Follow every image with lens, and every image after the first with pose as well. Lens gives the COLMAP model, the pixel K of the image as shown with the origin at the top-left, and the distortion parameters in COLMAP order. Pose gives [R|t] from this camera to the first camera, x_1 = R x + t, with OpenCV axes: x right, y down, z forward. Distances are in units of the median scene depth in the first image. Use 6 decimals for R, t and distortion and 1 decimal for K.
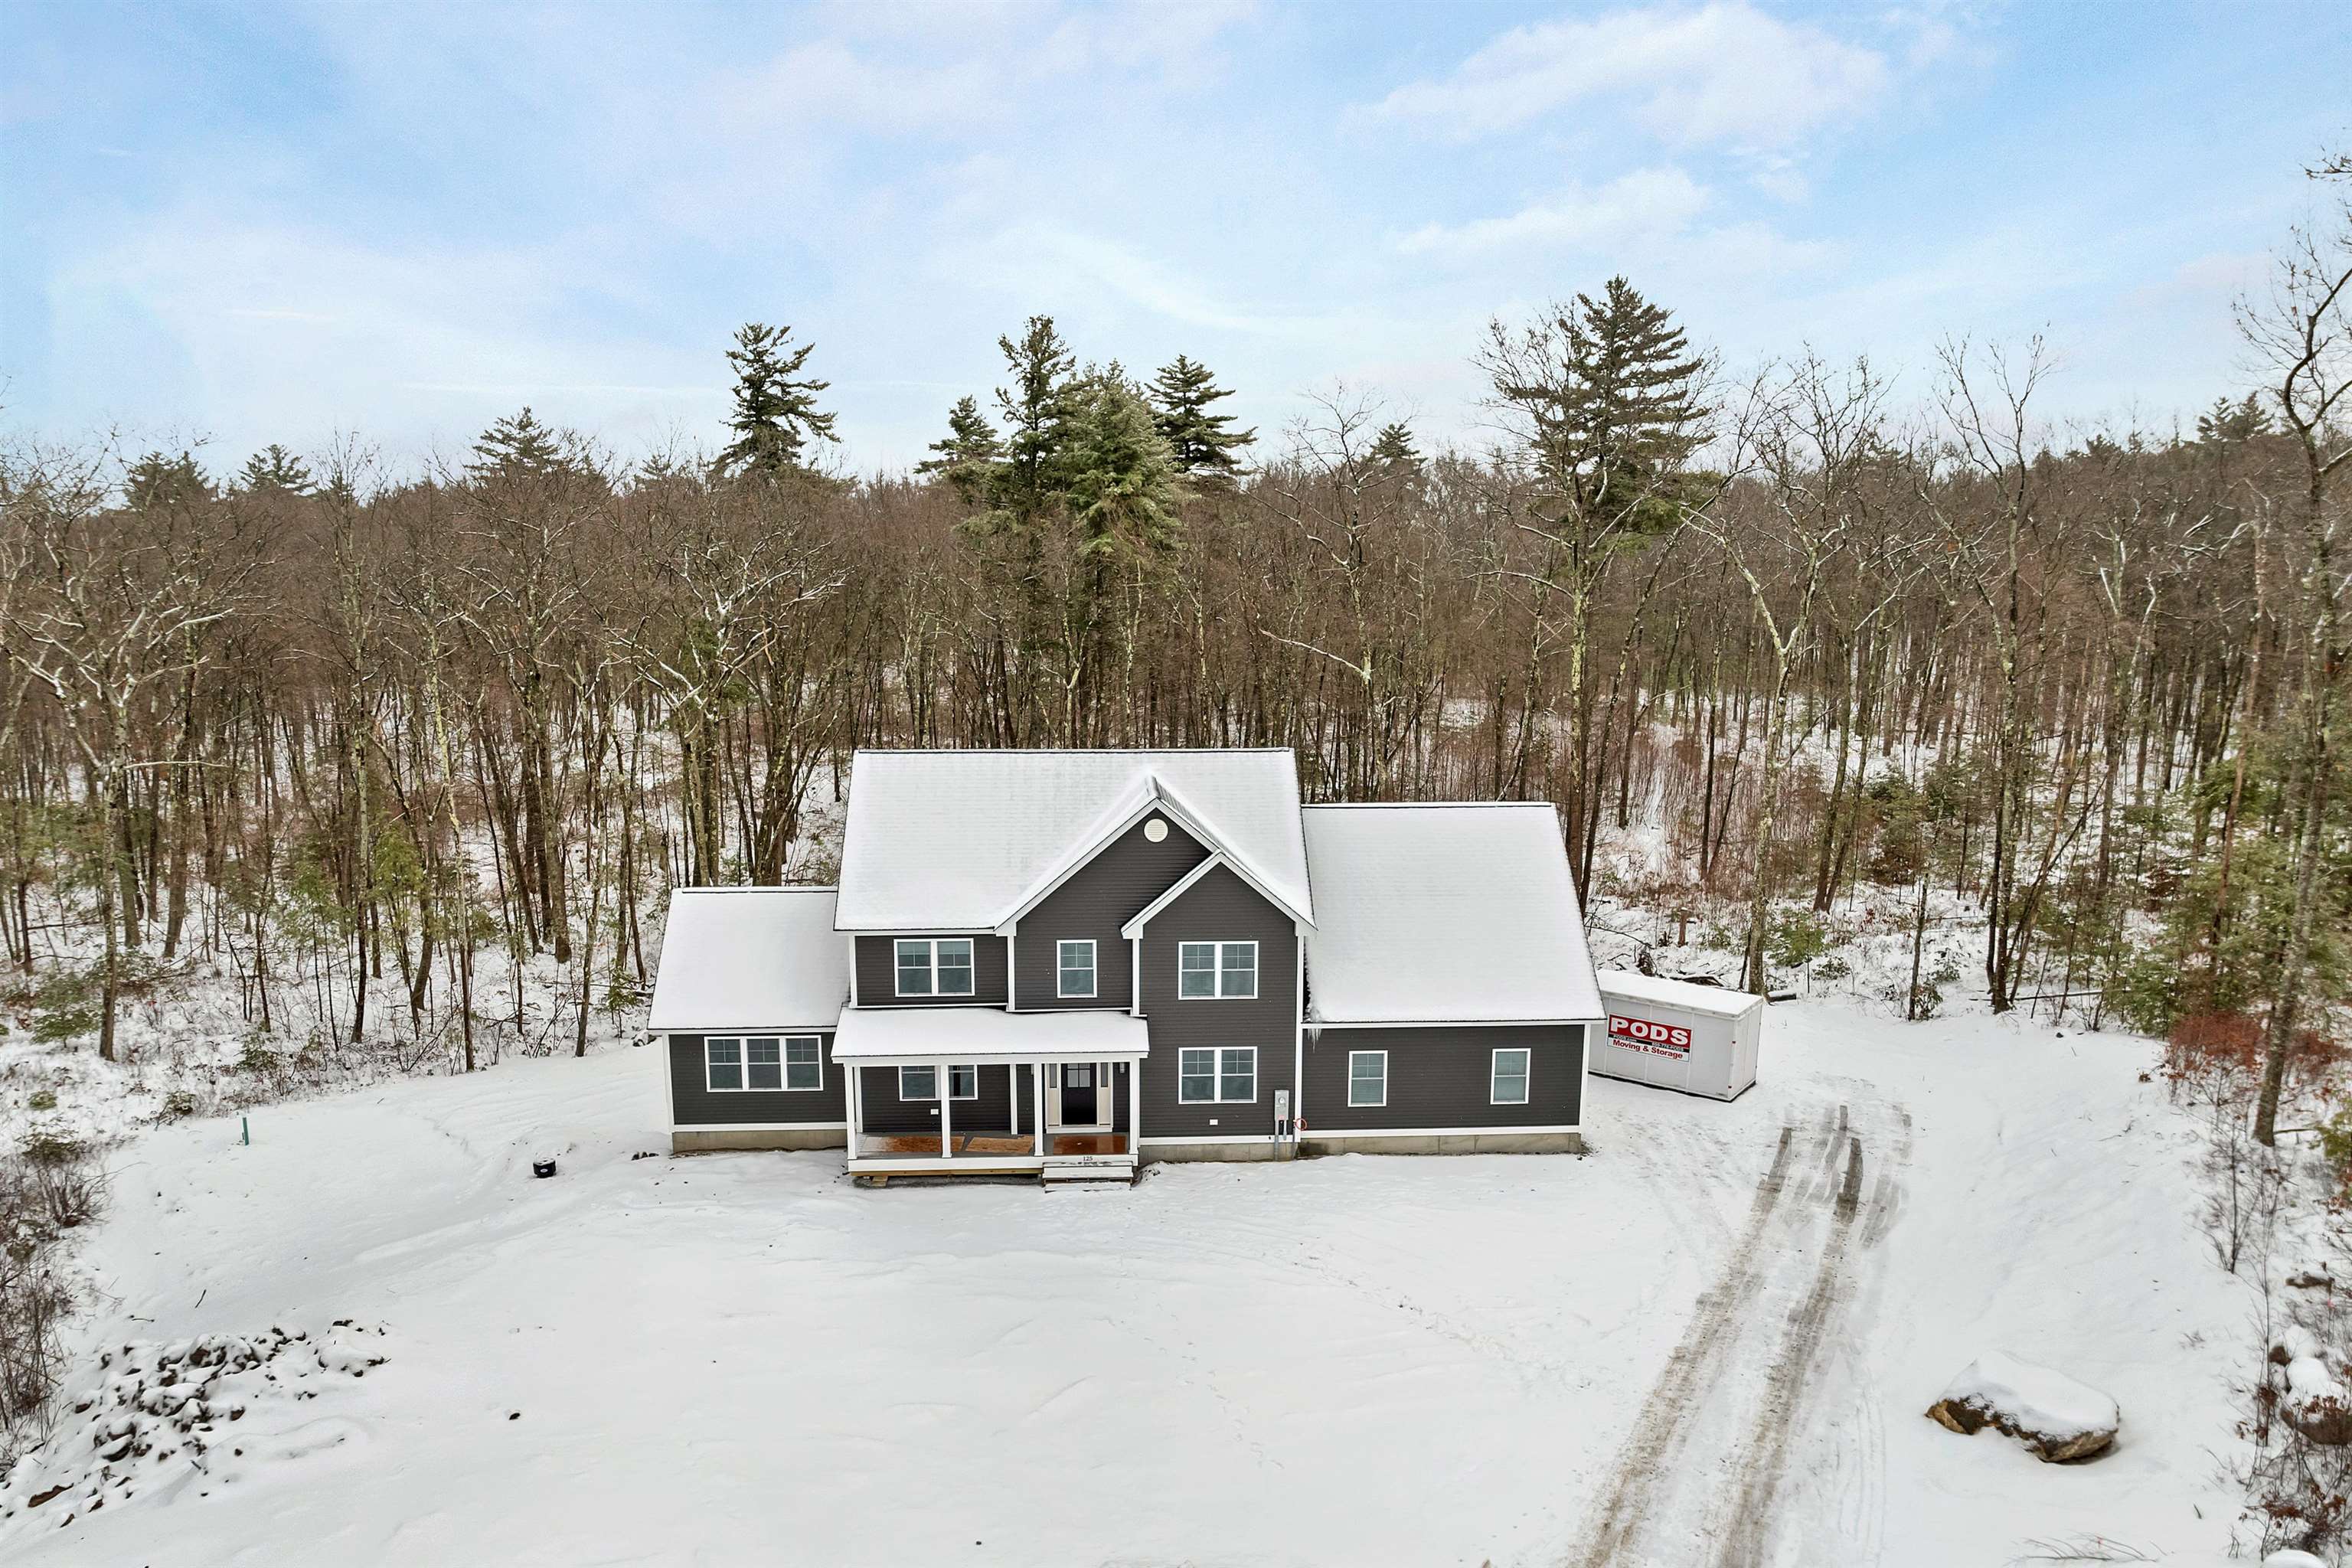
lens RADIAL K [[1698.4, 0, 1181.6], [0, 1698.4, 872.7], [0, 0, 1]] dist [-0.035522, -0.010351]
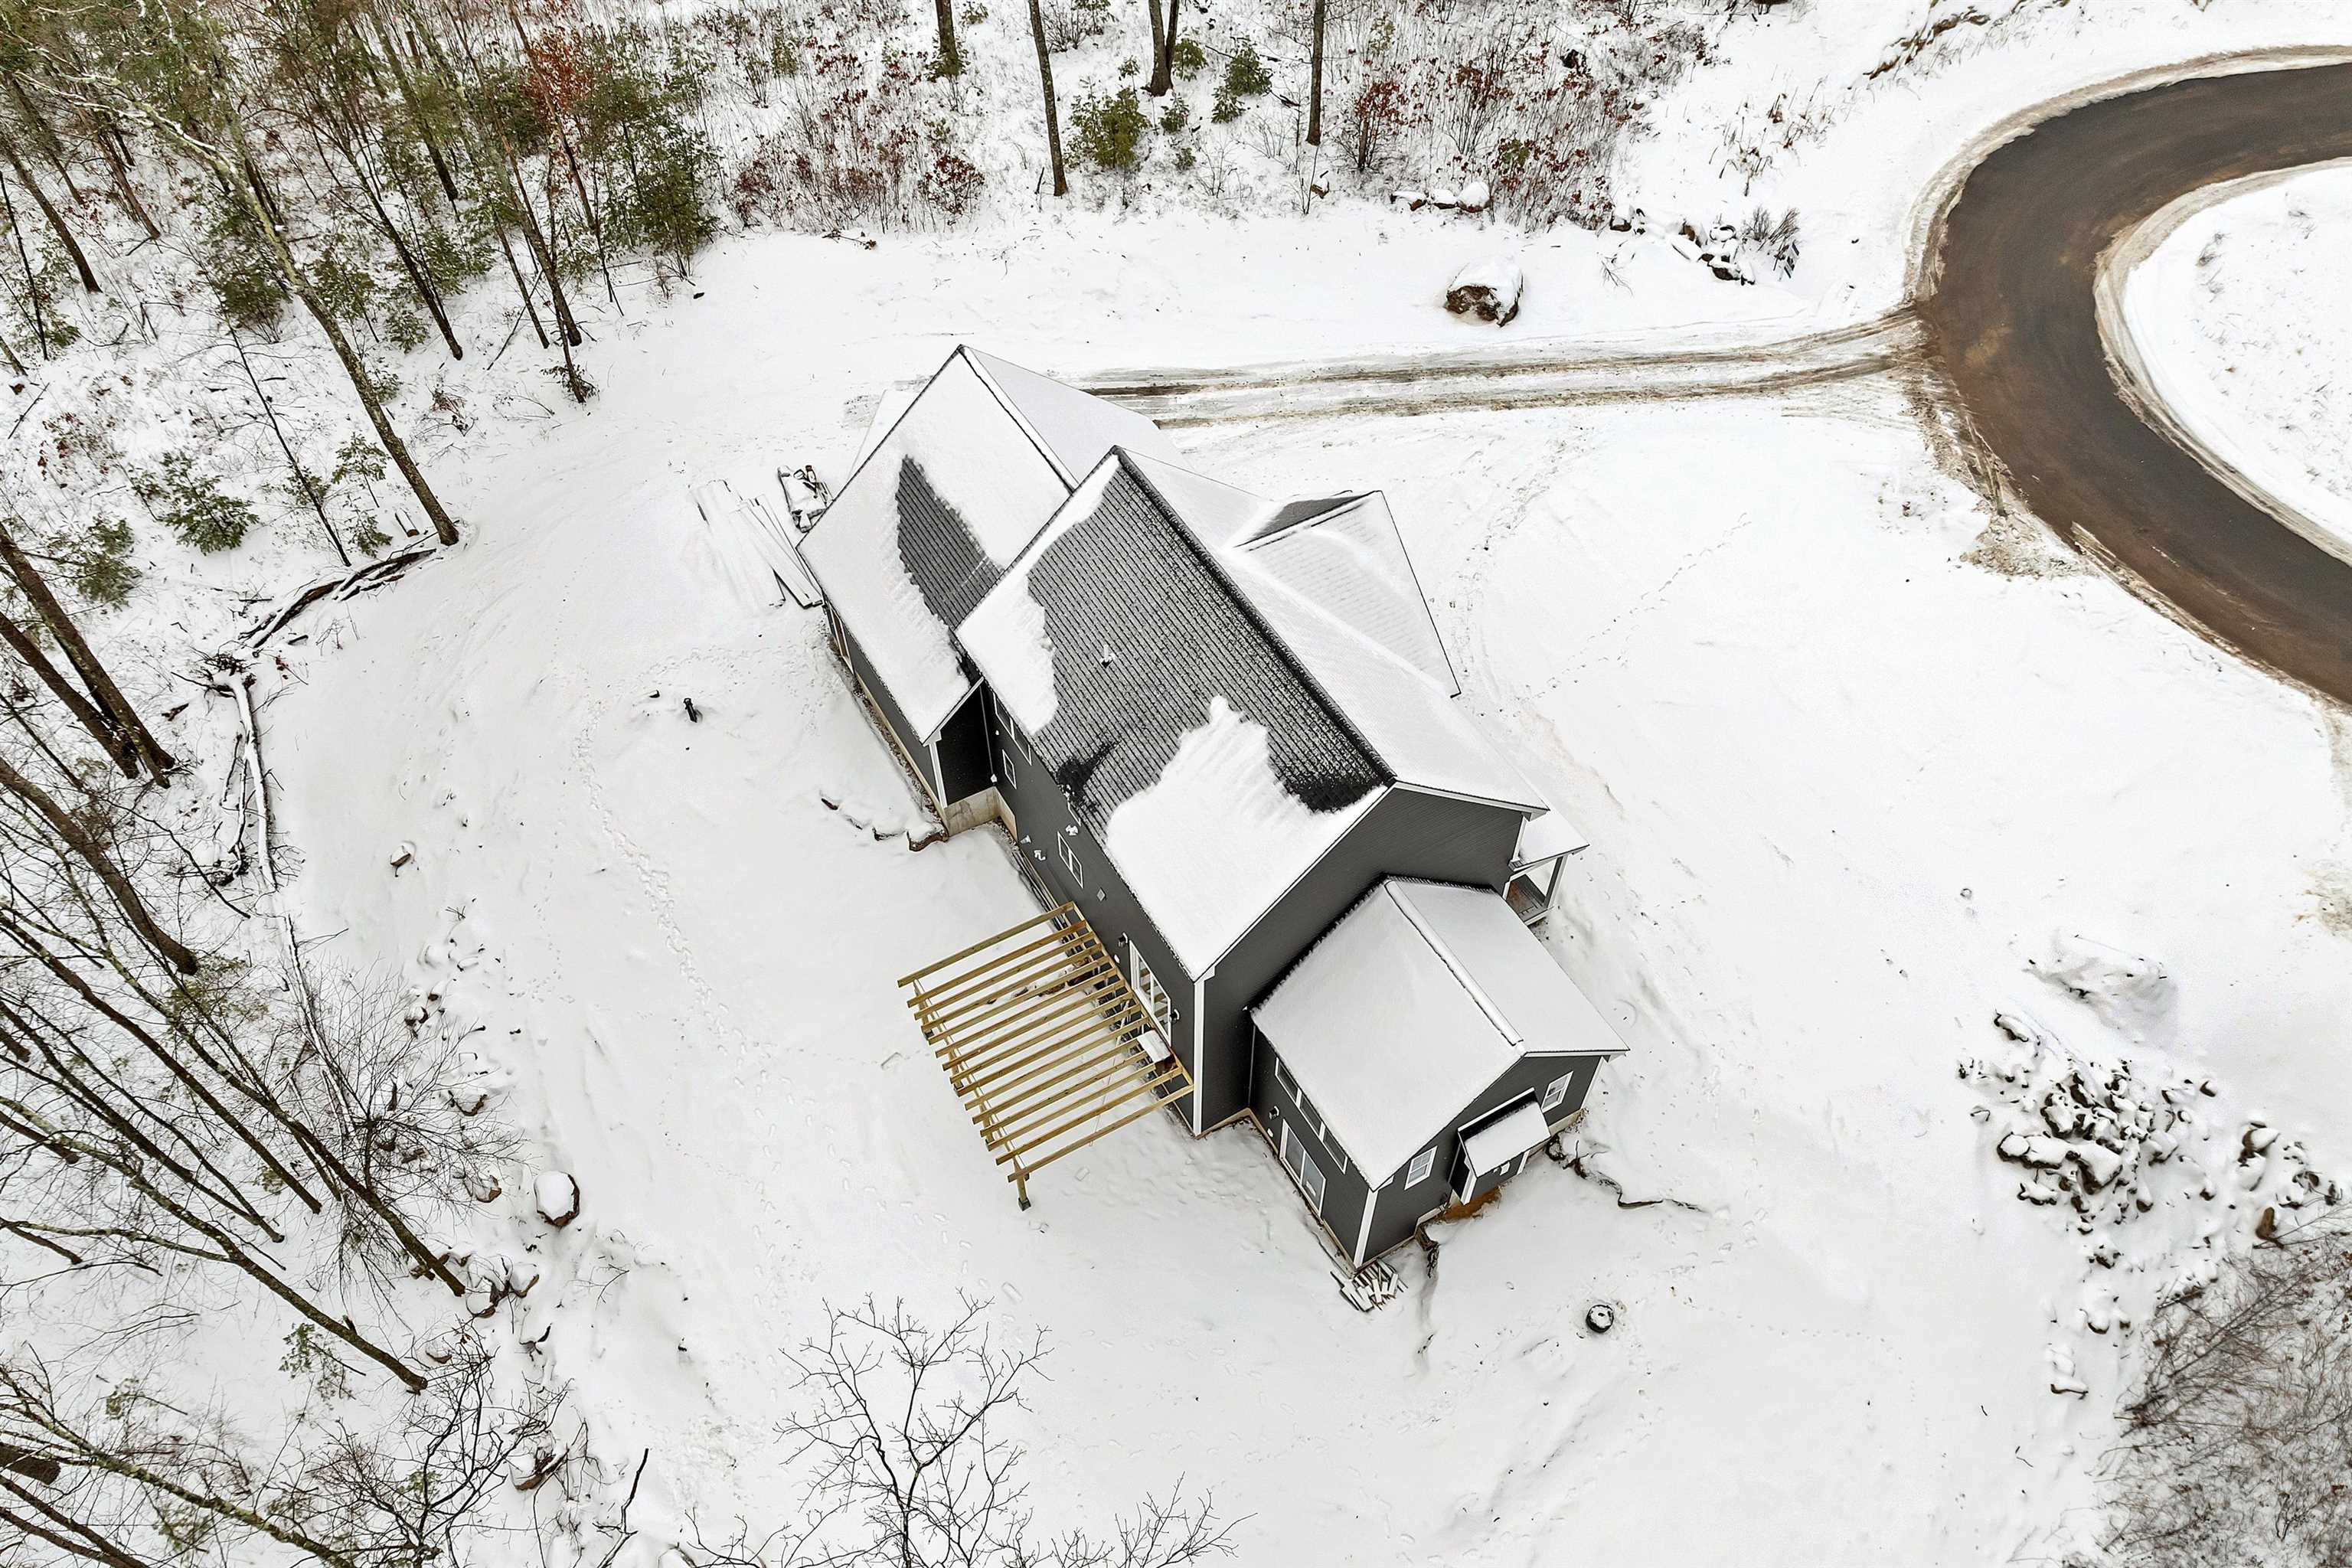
lens RADIAL K [[1698.4, 0, 1181.6], [0, 1698.4, 872.7], [0, 0, 1]] dist [-0.035522, -0.010351]
pose [[-0.447530, -0.721180, 0.528788, -0.612390], [0.177487, 0.507914, 0.842924, -0.741887], [-0.876479, 0.471087, -0.099307, 1.245319]]
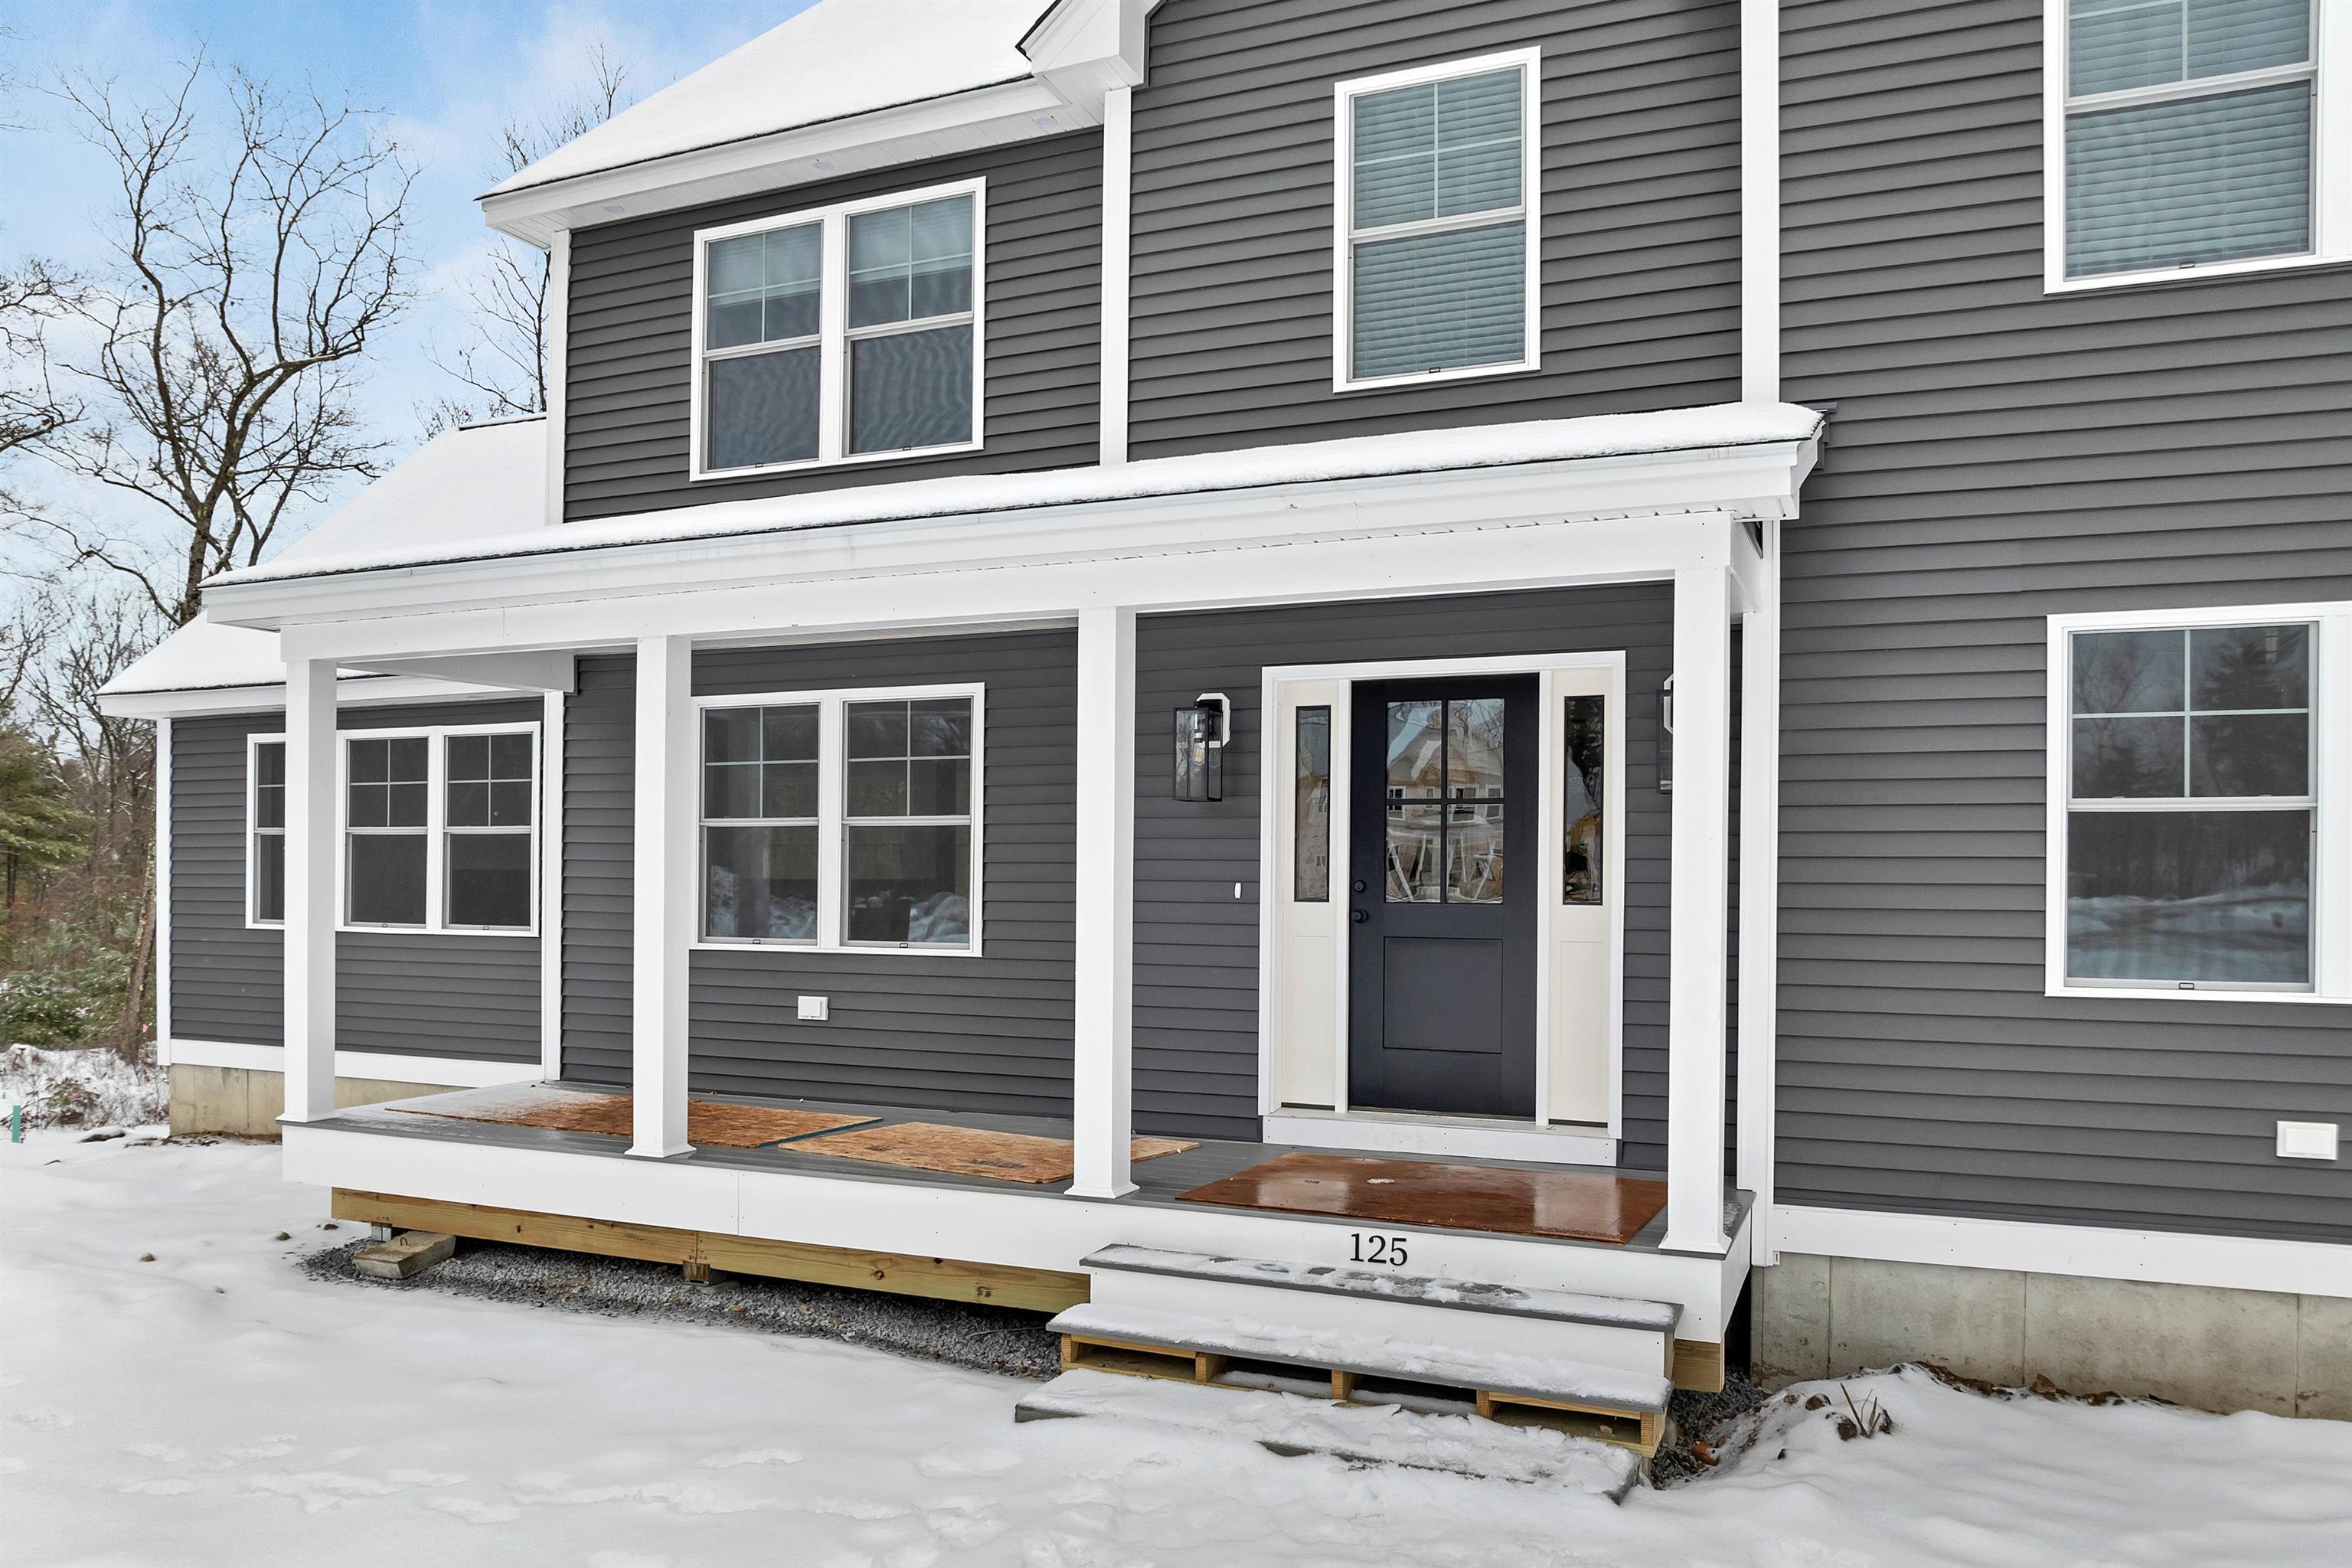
lens RADIAL K [[1698.4, 0, 1181.6], [0, 1698.4, 872.7], [0, 0, 1]] dist [-0.035522, -0.010351]
pose [[0.892272, 0.003358, -0.451486, -0.002888], [-0.093374, 0.979727, -0.177248, 0.158714], [0.441738, 0.200310, 0.874496, 0.826403]]
